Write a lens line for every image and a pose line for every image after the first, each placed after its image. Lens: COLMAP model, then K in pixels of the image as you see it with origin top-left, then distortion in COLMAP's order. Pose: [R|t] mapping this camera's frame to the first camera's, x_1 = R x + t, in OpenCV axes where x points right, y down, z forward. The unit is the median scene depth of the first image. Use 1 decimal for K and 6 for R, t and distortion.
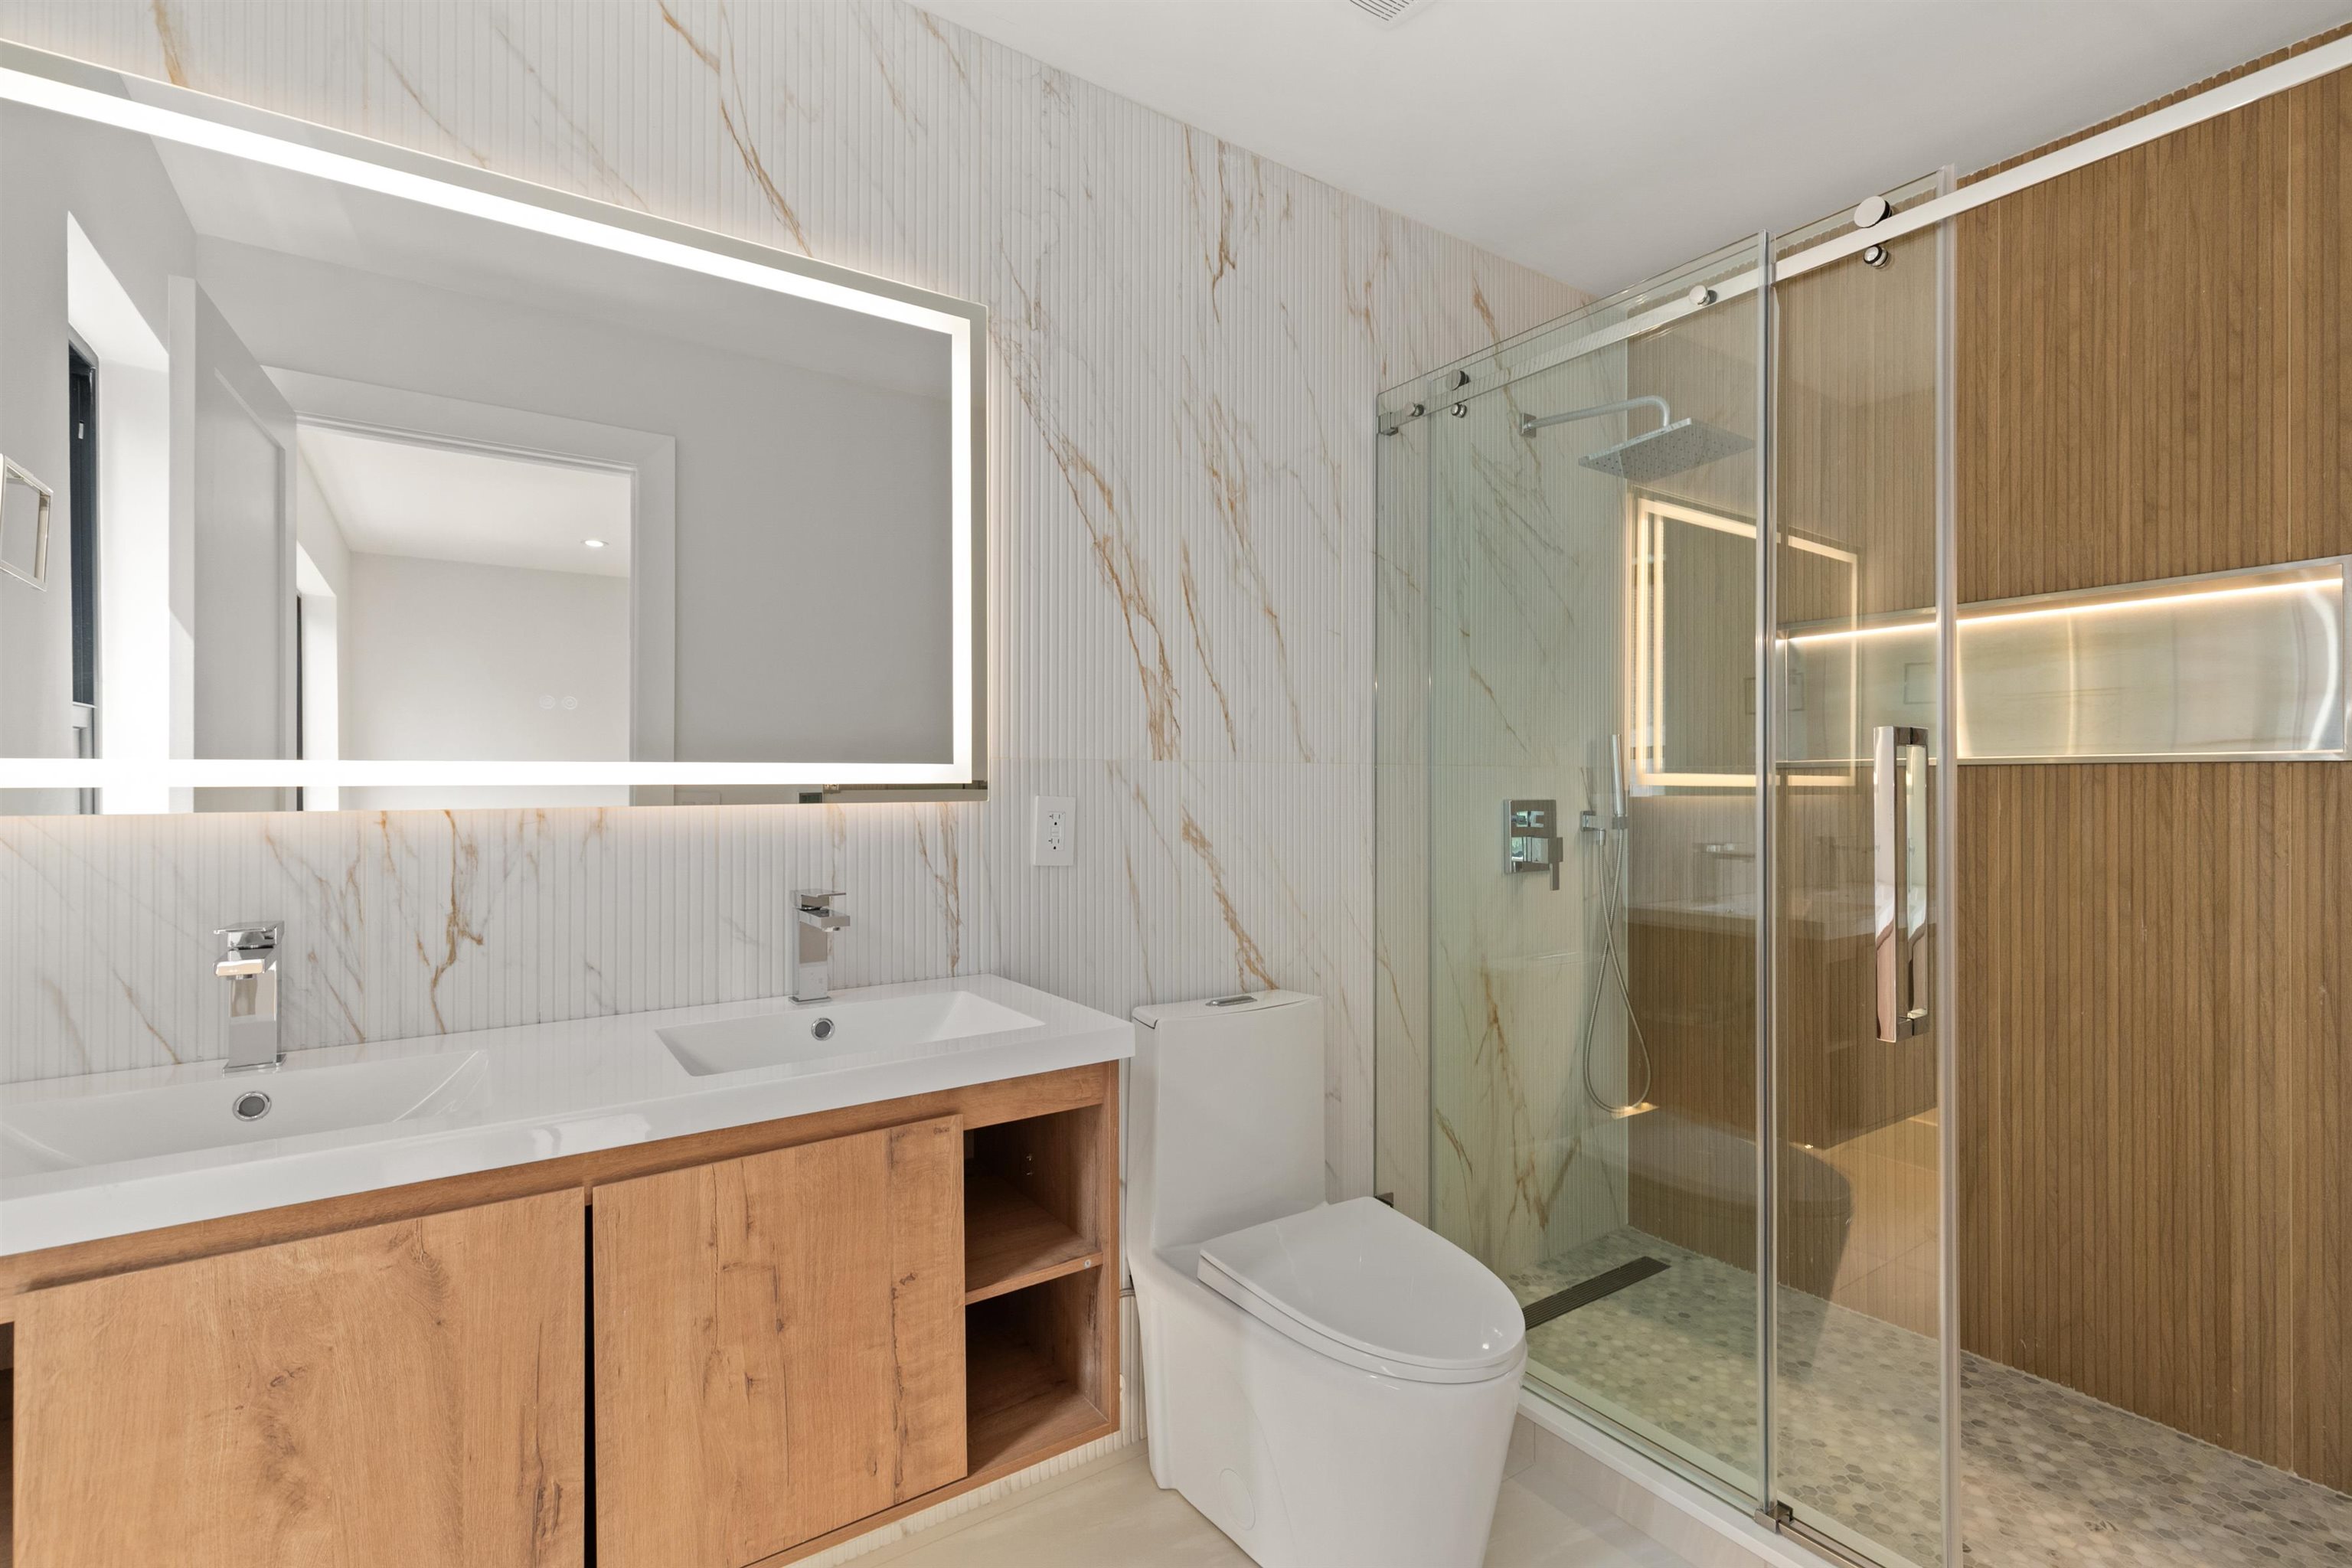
lens RADIAL K [[1071.0, 0, 1172.6], [0, 1071.0, 784.1], [0, 0, 1]] dist [0.005111, -0.000382]
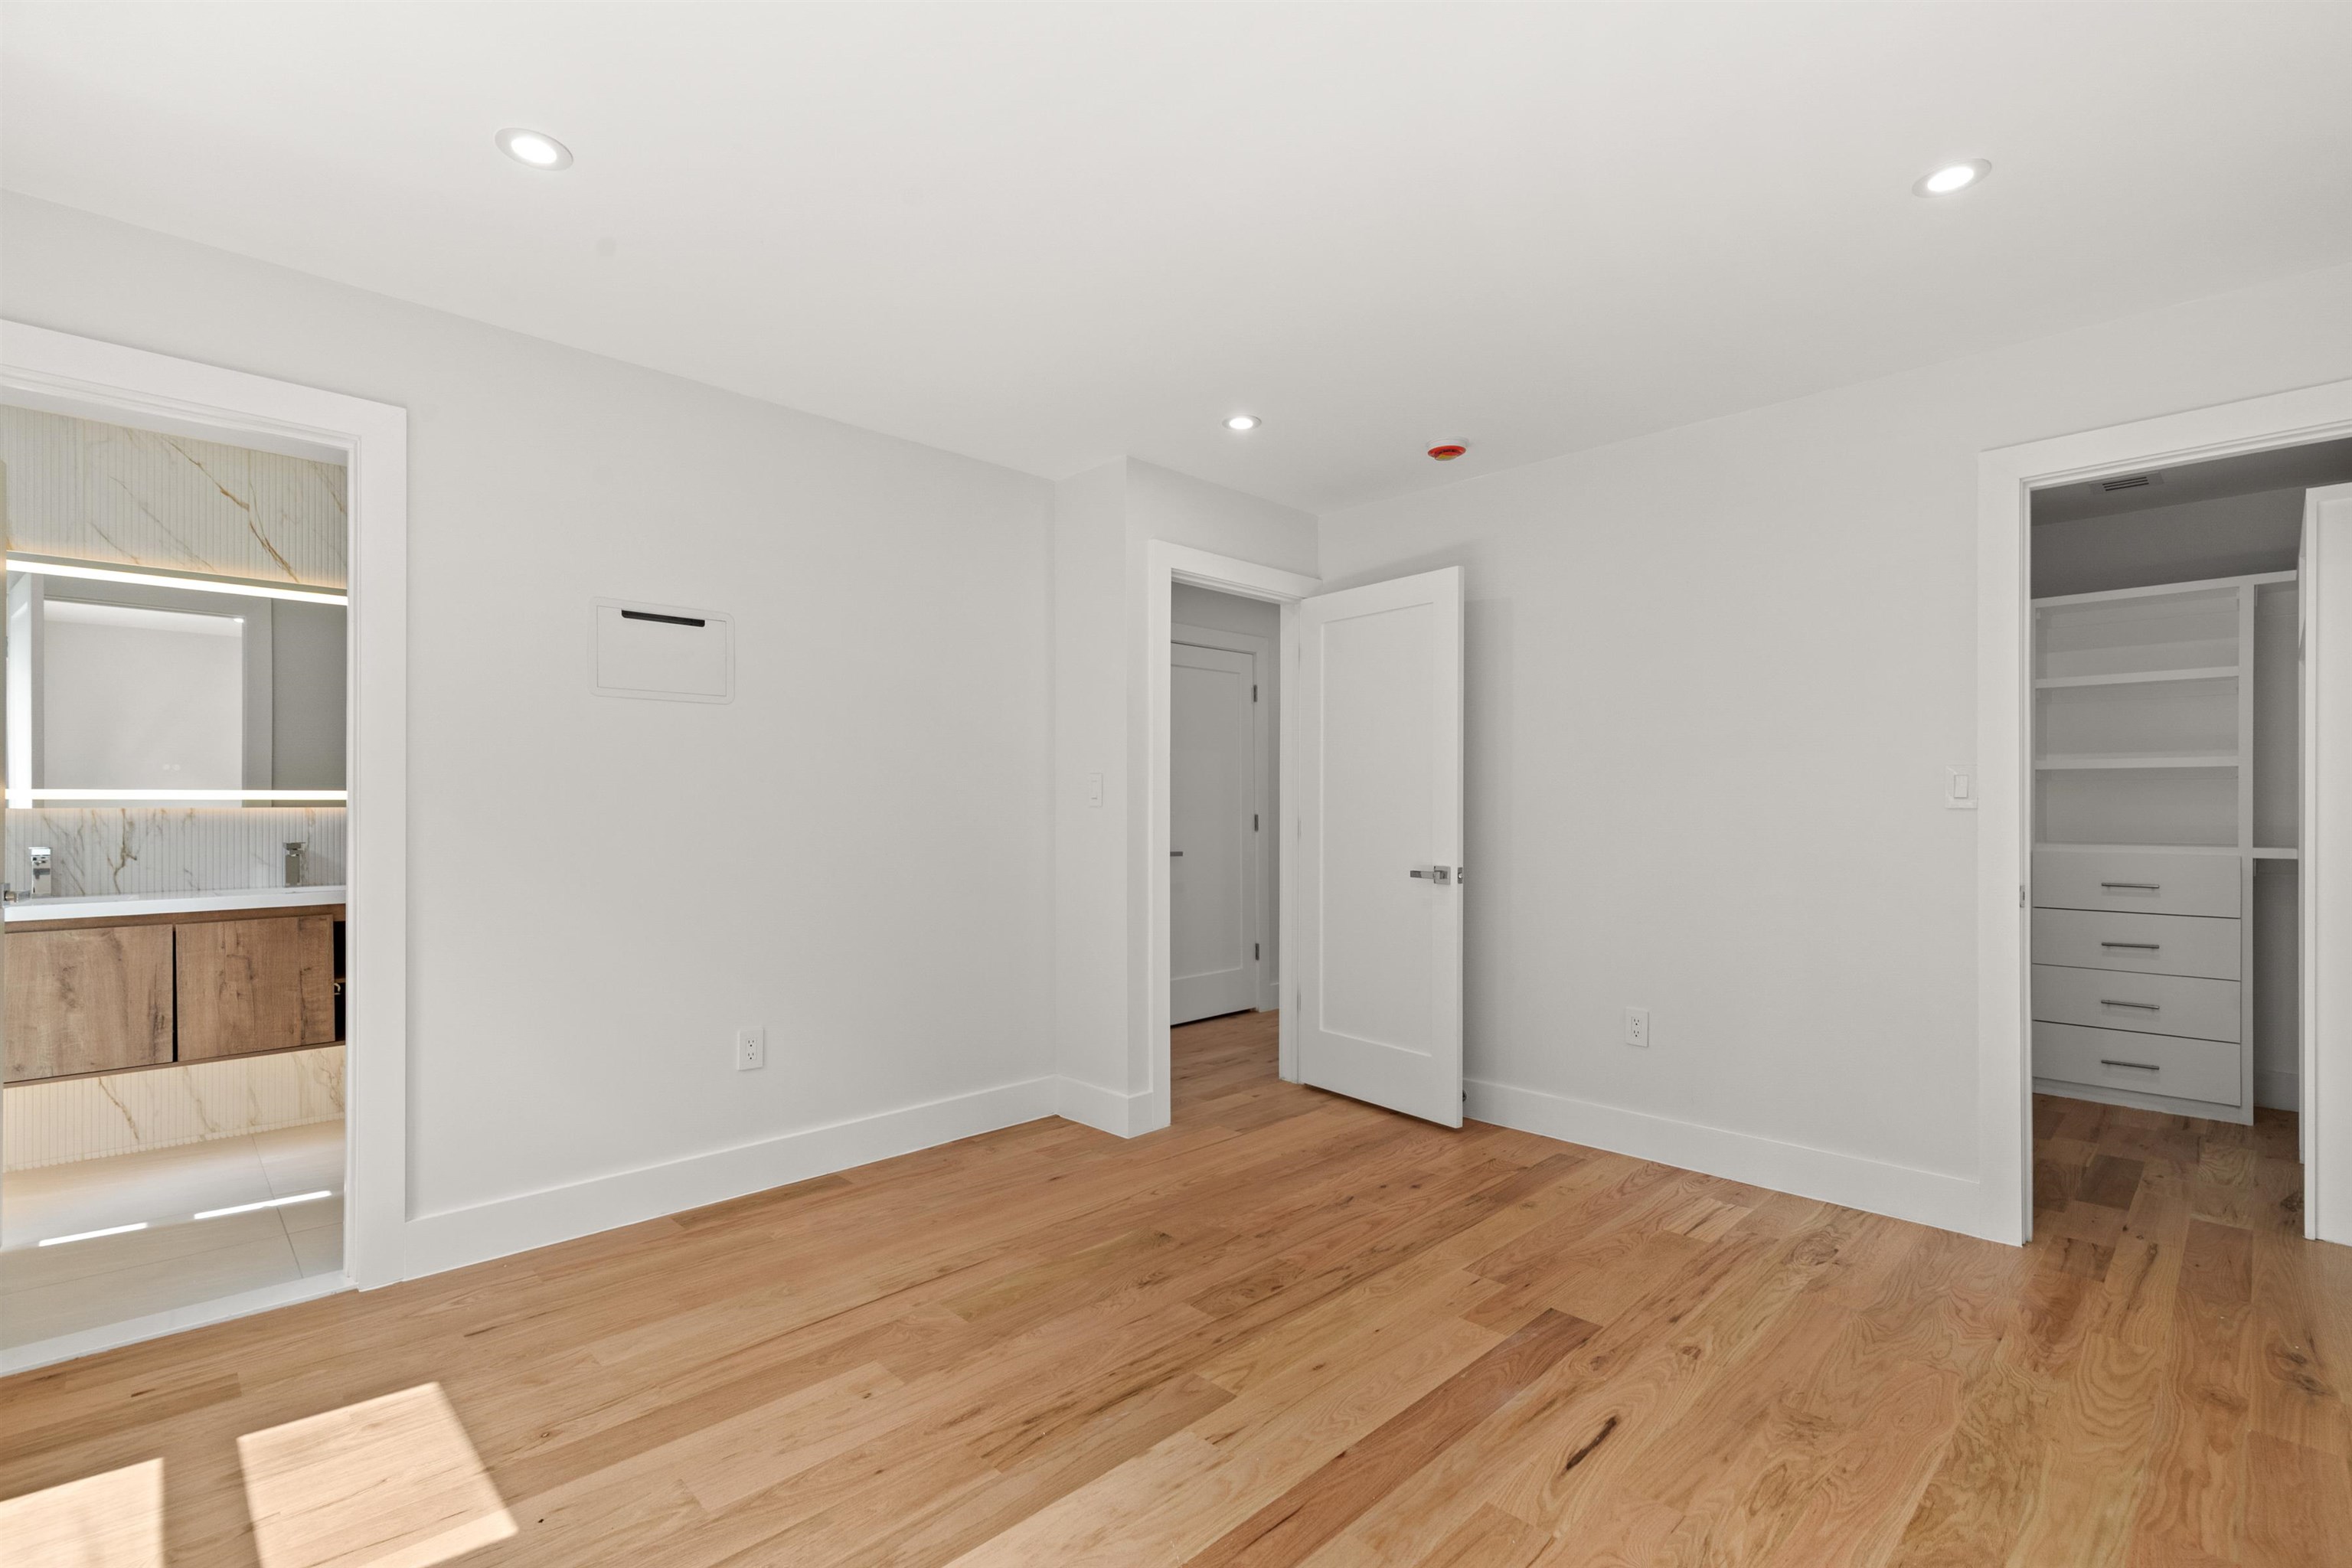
lens RADIAL K [[1071.0, 0, 1170.6], [0, 1071.0, 816.6], [0, 0, 1]] dist [0.005111, -0.000382]
pose [[0.983015, -0.000129, 0.183524, 1.620459], [-0.000328, 0.999997, 0.002461, 0.044513], [-0.183523, -0.002480, 0.983012, -2.442428]]
